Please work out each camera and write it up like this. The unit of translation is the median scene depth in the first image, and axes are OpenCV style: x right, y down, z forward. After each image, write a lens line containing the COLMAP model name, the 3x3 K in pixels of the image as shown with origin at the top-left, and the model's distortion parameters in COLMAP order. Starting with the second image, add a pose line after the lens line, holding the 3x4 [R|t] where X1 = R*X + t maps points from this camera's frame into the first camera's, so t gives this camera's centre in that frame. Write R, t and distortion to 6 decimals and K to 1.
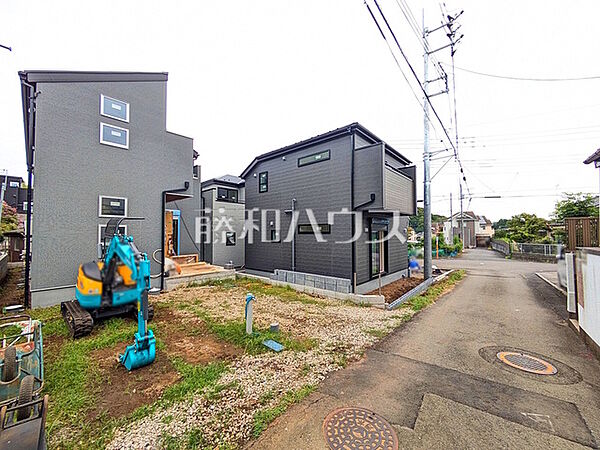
lens RADIAL K [[238.9, 0, 300.0], [0, 238.9, 225.0], [0, 0, 1]] dist [0.001621, 0.000089]
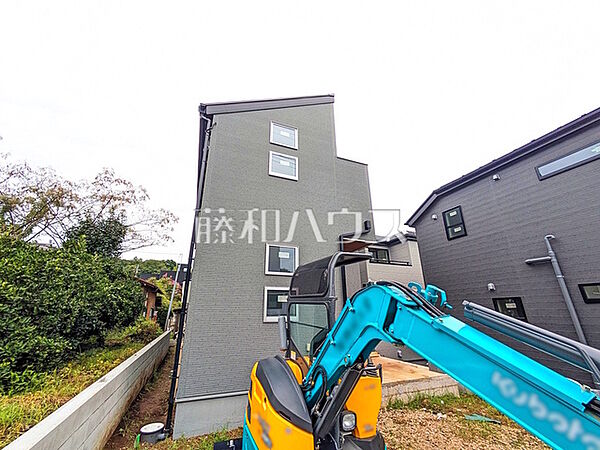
lens RADIAL K [[244.6, 0, 298.3], [0, 244.6, 228.4], [0, 0, 1]] dist [-0.000260, 0.000483]
pose [[0.898340, -0.141949, -0.415736, -0.383407], [0.015505, 0.956012, -0.292919, 0.035558], [0.439028, 0.256695, 0.861024, 0.356107]]
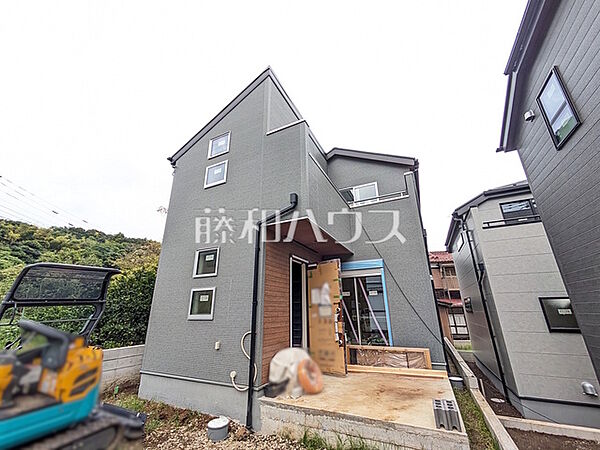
lens RADIAL K [[244.6, 0, 298.3], [0, 244.6, 228.4], [0, 0, 1]] dist [-0.000260, 0.000483]
pose [[0.257815, -0.307847, -0.915839, -0.007320], [0.042981, 0.950599, -0.307432, 0.056308], [0.965238, 0.039897, 0.258310, 0.918080]]
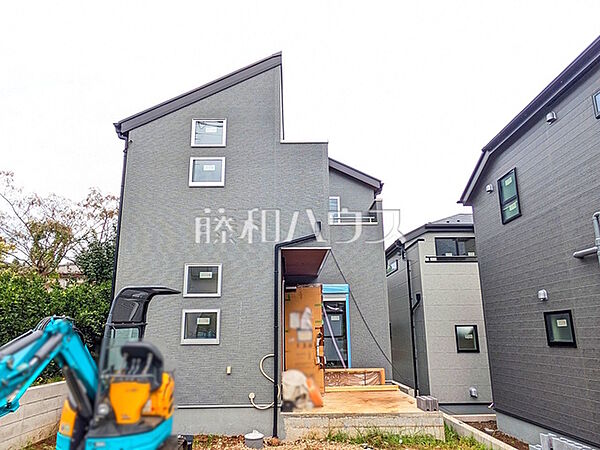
lens RADIAL K [[374.7, 0, 293.8], [0, 374.7, 255.9], [0, 0, 1]] dist [-0.001282, -0.000491]
pose [[0.670401, -0.154168, -0.725806, 0.075004], [0.031182, 0.983166, -0.180032, 0.038243], [0.741343, 0.098061, 0.663923, 0.451434]]
